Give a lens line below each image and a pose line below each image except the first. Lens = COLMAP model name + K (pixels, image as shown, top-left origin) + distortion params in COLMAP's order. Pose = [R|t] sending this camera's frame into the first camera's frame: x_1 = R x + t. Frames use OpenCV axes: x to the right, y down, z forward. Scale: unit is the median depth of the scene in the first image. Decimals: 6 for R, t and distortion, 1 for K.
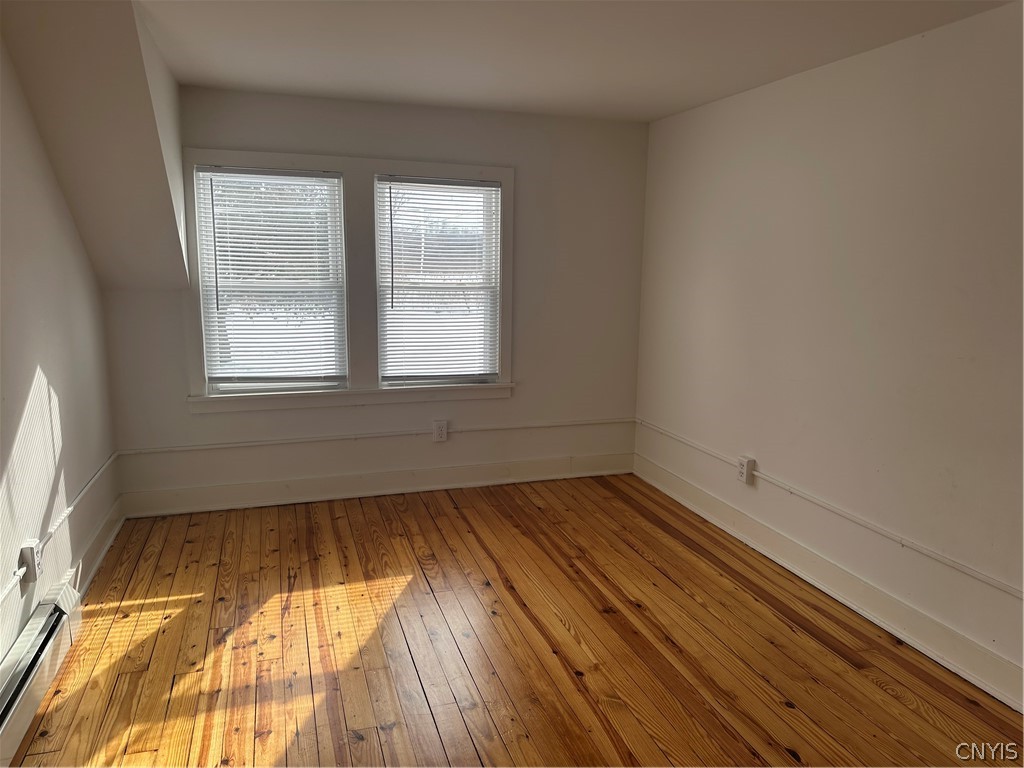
lens RADIAL K [[719.1, 0, 531.8], [0, 719.1, 362.5], [0, 0, 1]] dist [0.054862, -0.056698]
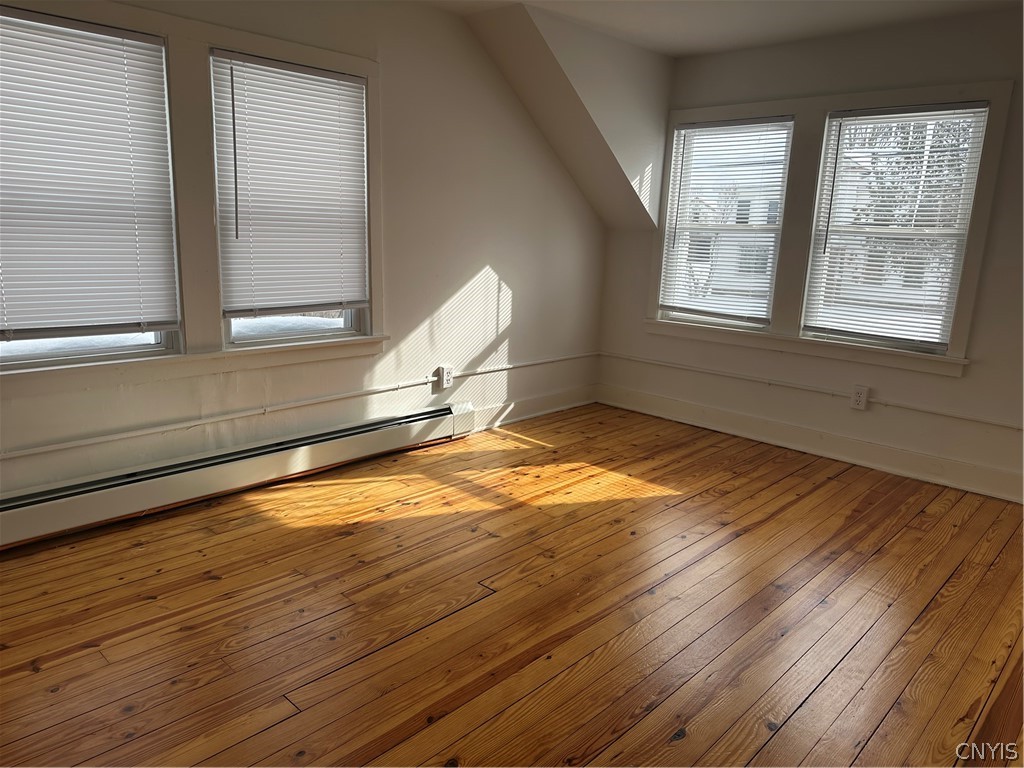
lens RADIAL K [[719.1, 0, 493.0], [0, 719.1, 353.3], [0, 0, 1]] dist [0.054862, -0.056698]
pose [[0.450954, 0.155998, -0.878809, 0.602916], [-0.159440, 0.982850, 0.092651, 0.042323], [0.878191, 0.098336, 0.468093, 0.251520]]
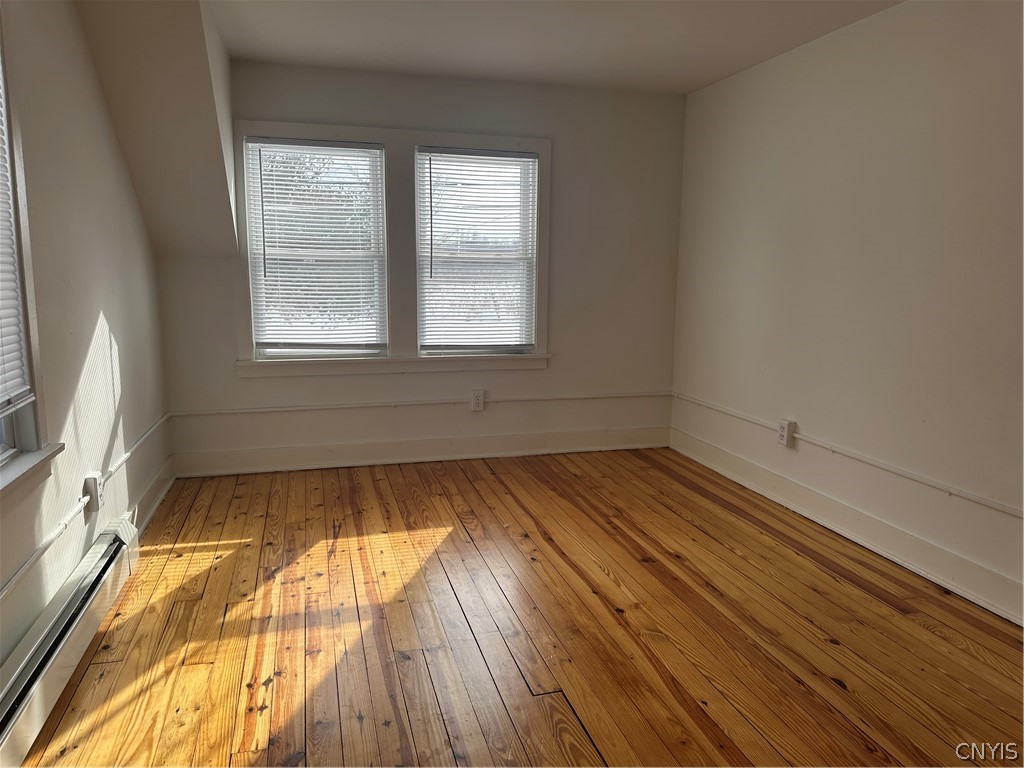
lens RADIAL K [[719.1, 0, 524.4], [0, 719.1, 362.7], [0, 0, 1]] dist [0.054862, -0.056698]
pose [[0.998665, 0.001922, -0.051621, -0.012125], [-0.002618, 0.999907, -0.013411, 0.076015], [0.051591, 0.013529, 0.998577, -0.011999]]
